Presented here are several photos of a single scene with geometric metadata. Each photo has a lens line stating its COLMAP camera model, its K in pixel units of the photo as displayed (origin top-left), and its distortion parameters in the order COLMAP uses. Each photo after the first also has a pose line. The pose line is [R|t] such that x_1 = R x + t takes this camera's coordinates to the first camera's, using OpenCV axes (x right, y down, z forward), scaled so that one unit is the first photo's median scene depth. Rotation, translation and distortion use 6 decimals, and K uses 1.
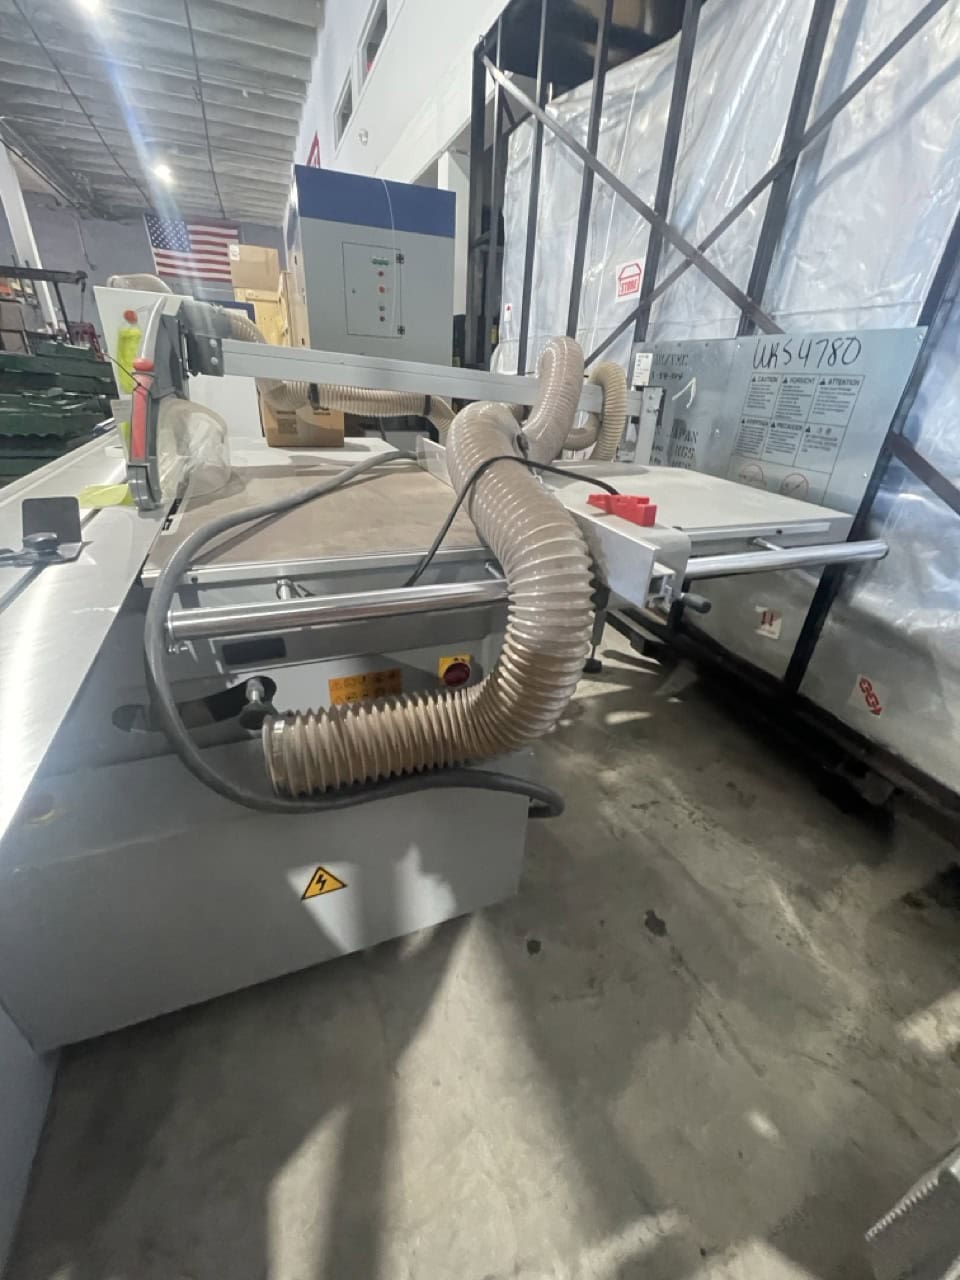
lens RADIAL K [[510.9, 0, 476.4], [0, 510.9, 634.8], [0, 0, 1]] dist [-0.006875, 0.002760]
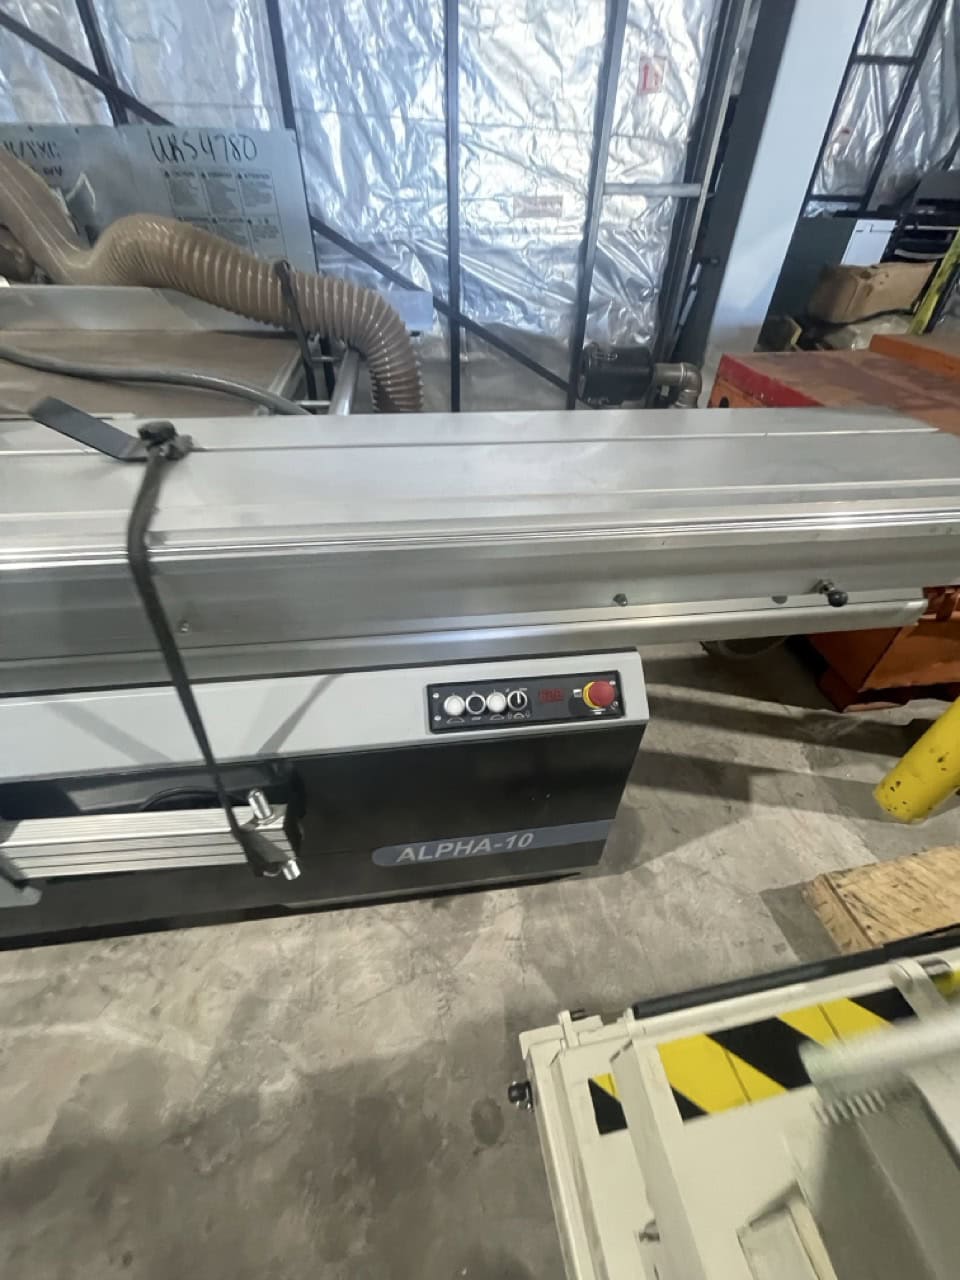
lens RADIAL K [[510.9, 0, 476.4], [0, 510.9, 634.8], [0, 0, 1]] dist [-0.006875, 0.002760]
pose [[0.242948, -0.668078, 0.703312, -0.769279], [0.437037, 0.722665, 0.535494, -0.076909], [-0.866011, 0.177276, 0.467545, 0.076946]]
